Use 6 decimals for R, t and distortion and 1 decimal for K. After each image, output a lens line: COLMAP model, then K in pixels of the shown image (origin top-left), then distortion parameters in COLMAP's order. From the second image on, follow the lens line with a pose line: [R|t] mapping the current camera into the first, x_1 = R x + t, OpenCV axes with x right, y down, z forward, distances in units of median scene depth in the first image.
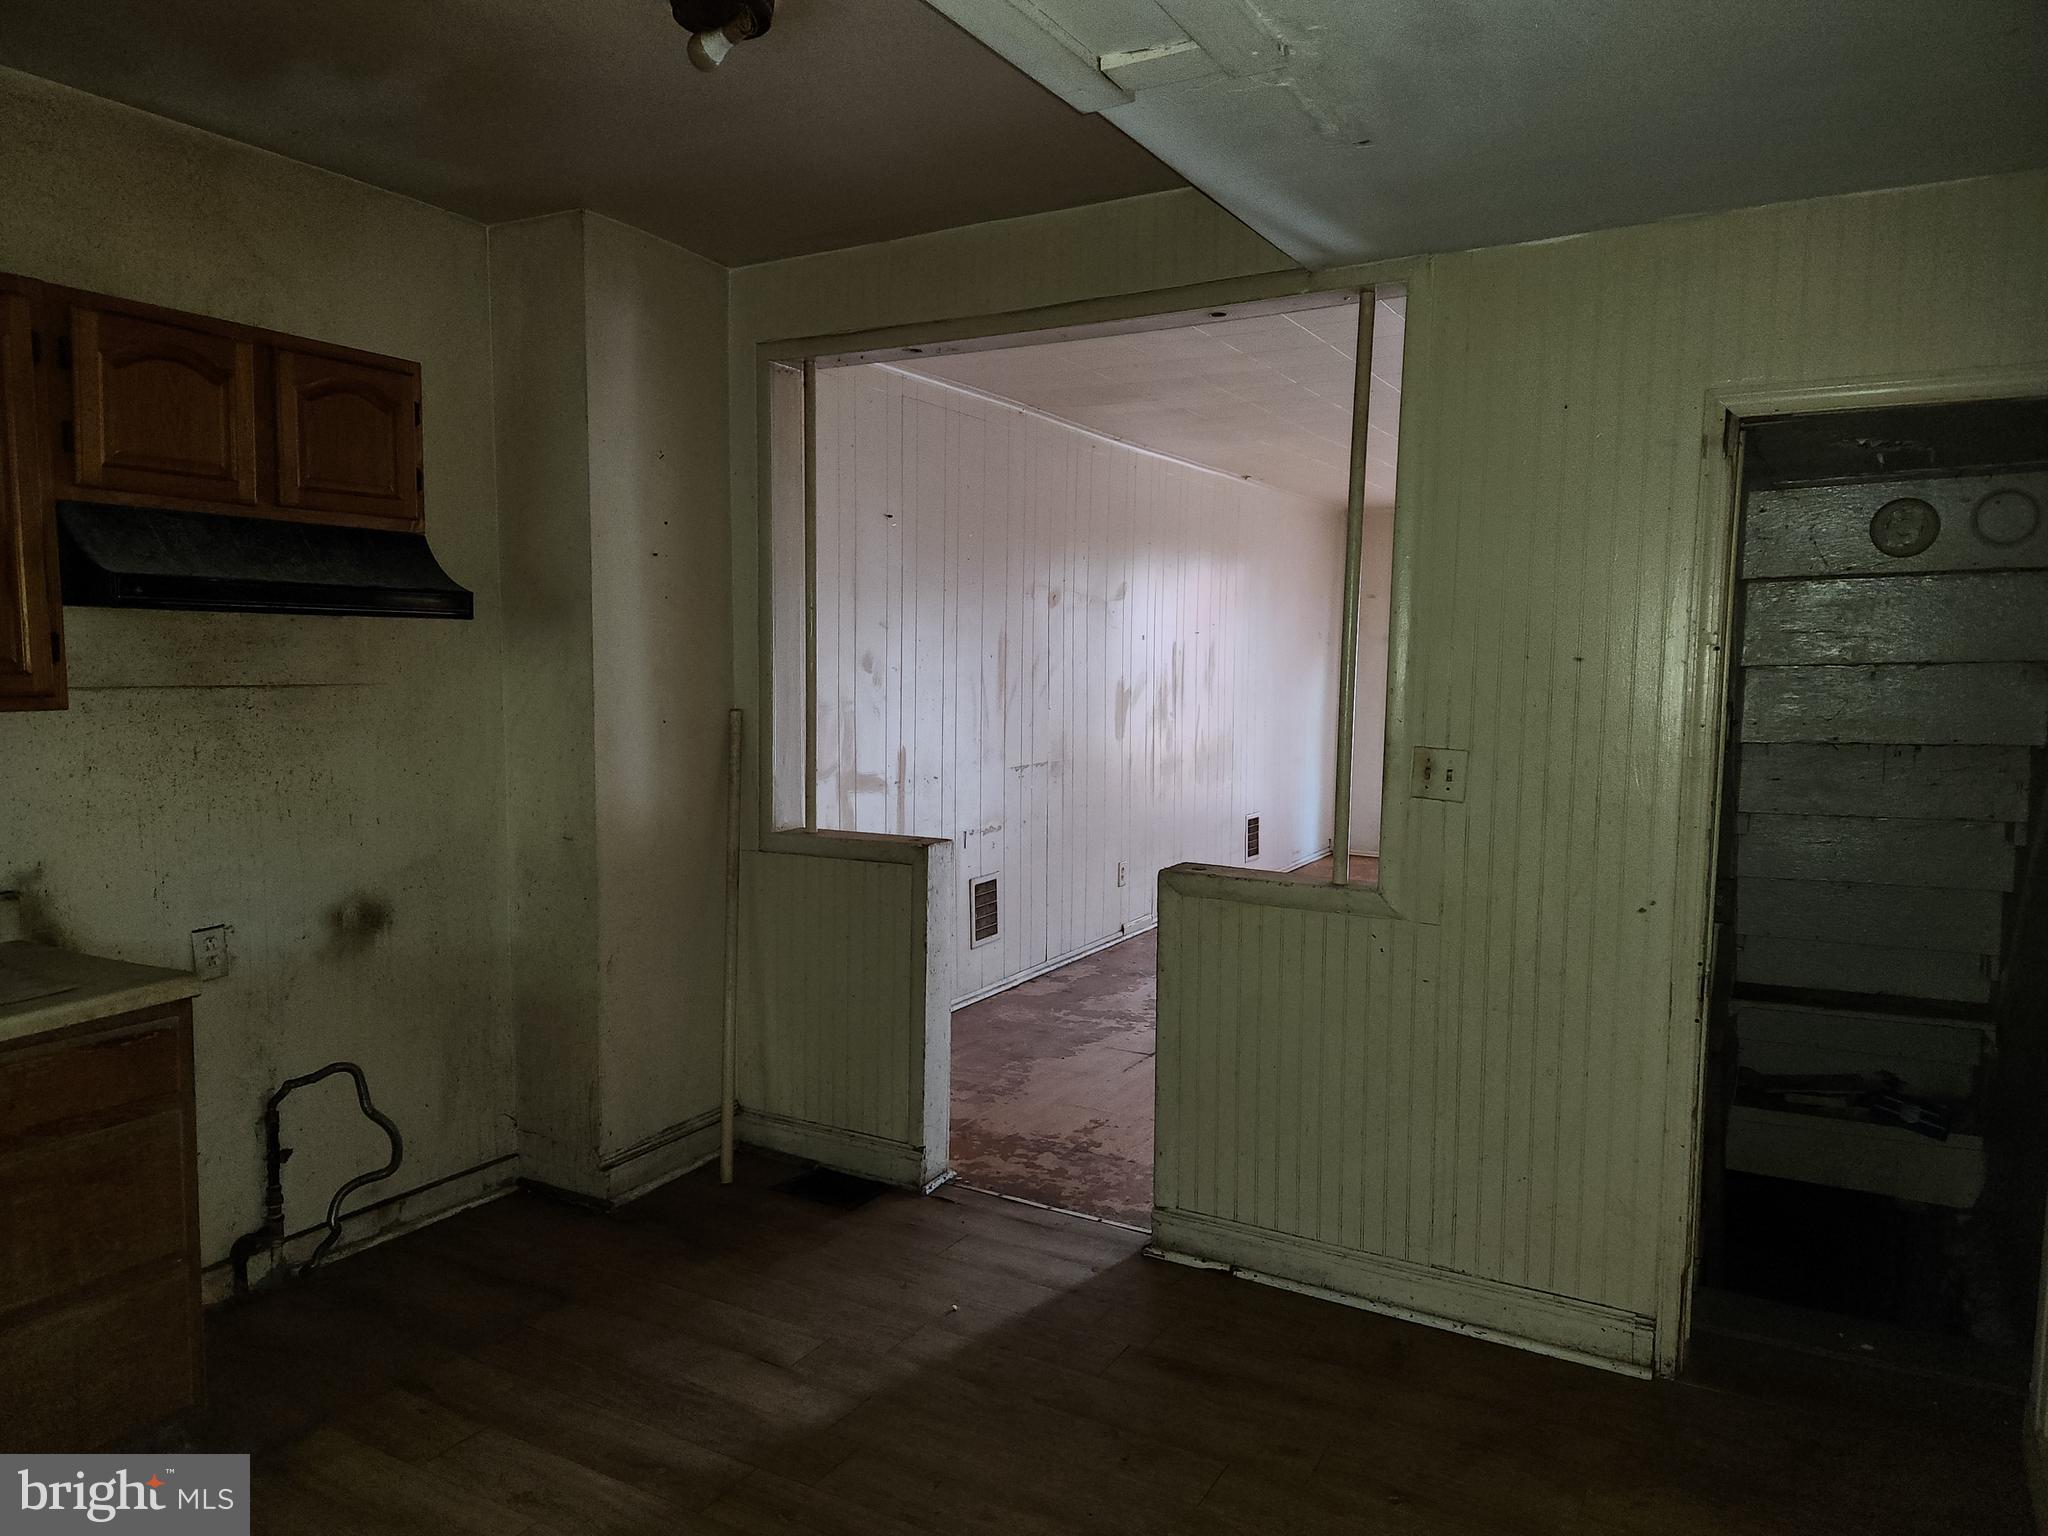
lens RADIAL K [[1353.8, 0, 1024.0], [0, 1353.8, 768.0], [0, 0, 1]] dist [0.074750, -0.056370]
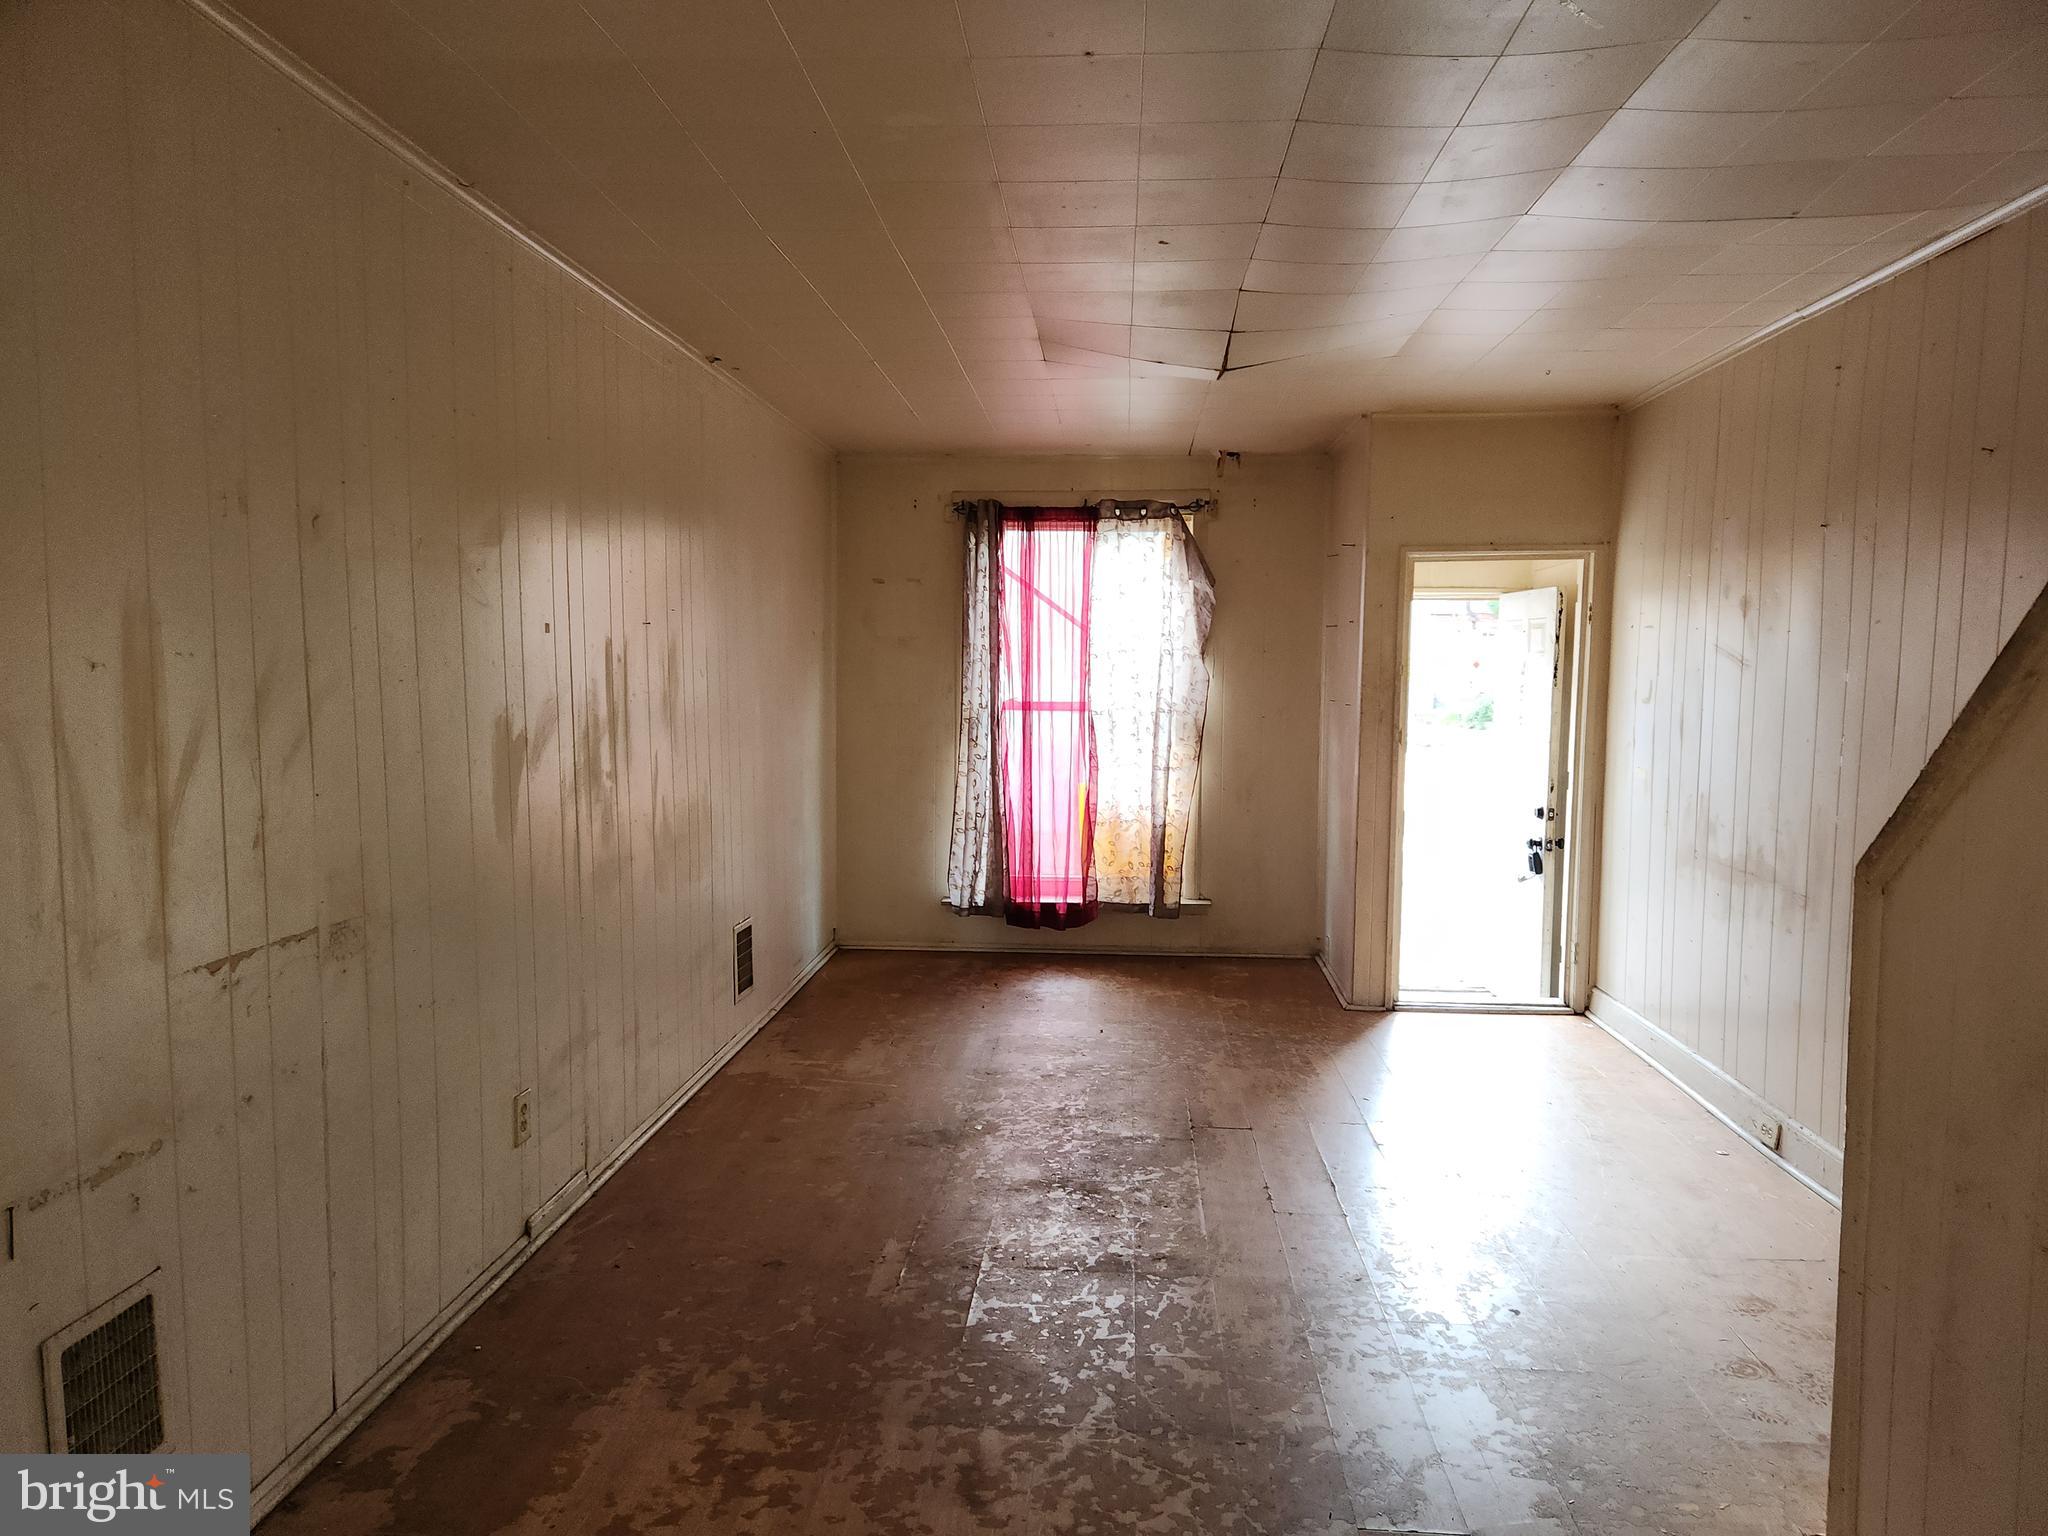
lens RADIAL K [[1353.8, 0, 1024.0], [0, 1353.8, 768.0], [0, 0, 1]] dist [0.074750, -0.056370]
pose [[0.904843, -0.041710, 0.423698, 0.035908], [0.045240, 0.998975, 0.001727, -0.042715], [-0.423336, 0.017605, 0.905802, 0.534911]]
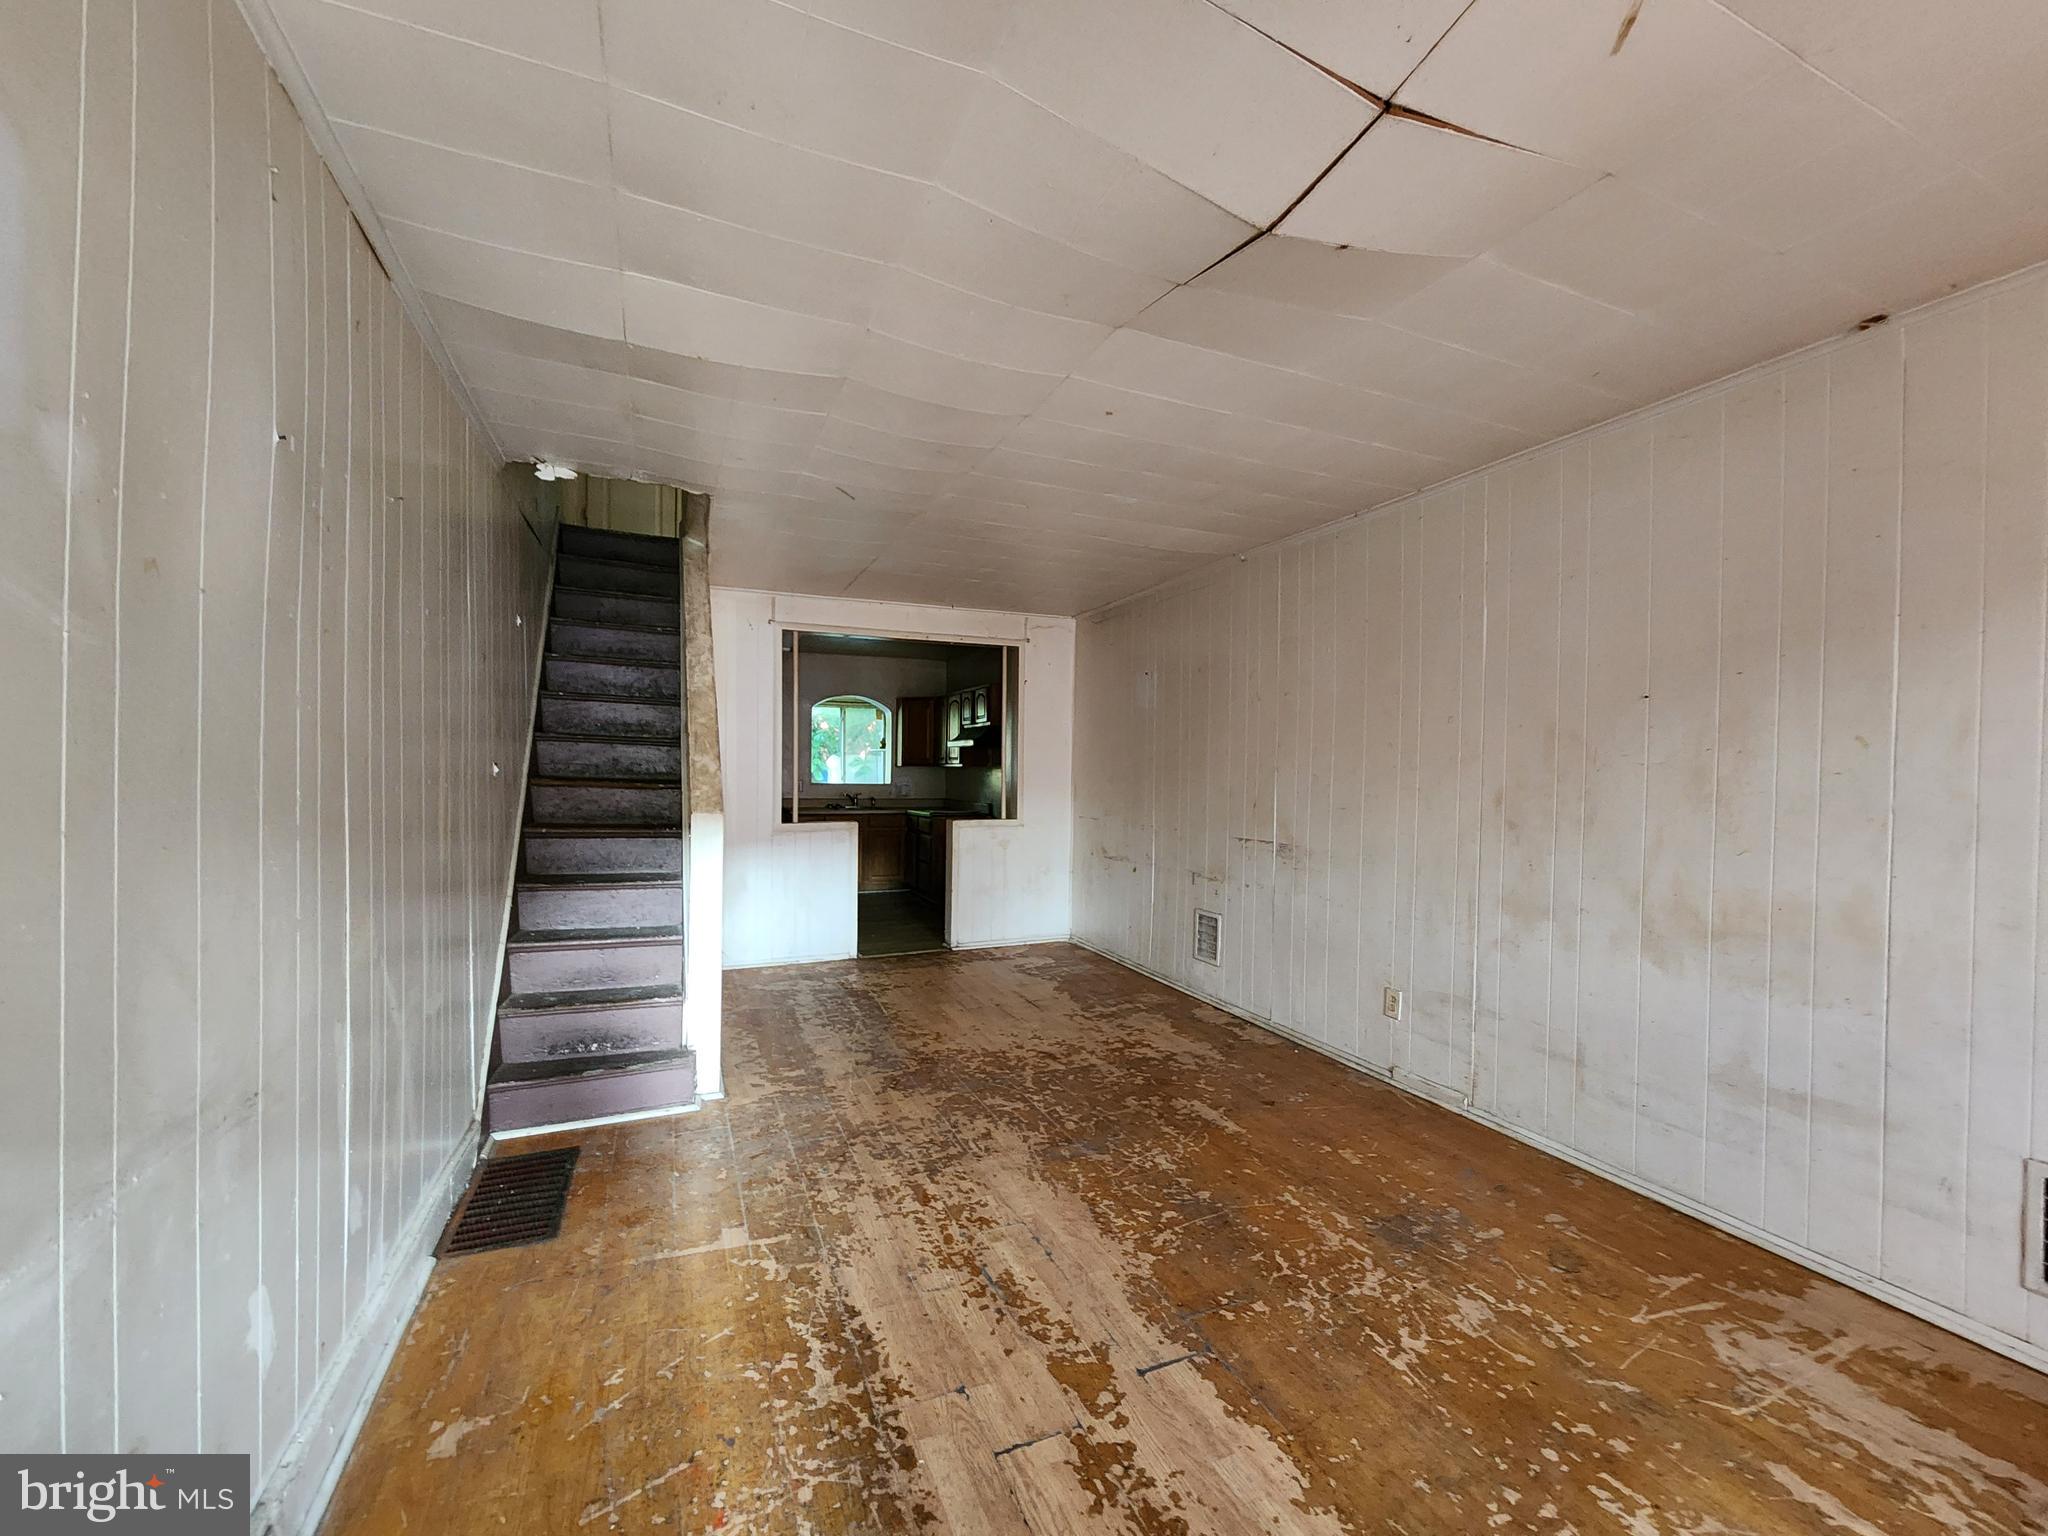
lens RADIAL K [[833.0, 0, 1048.0], [0, 833.0, 767.3], [0, 0, 1]] dist [-0.000383, 0.000004]
pose [[-0.583889, -0.022838, -0.811512, 0.685987], [-0.091700, 0.995062, 0.037975, -0.073947], [0.806638, 0.096589, -0.583100, 1.238027]]
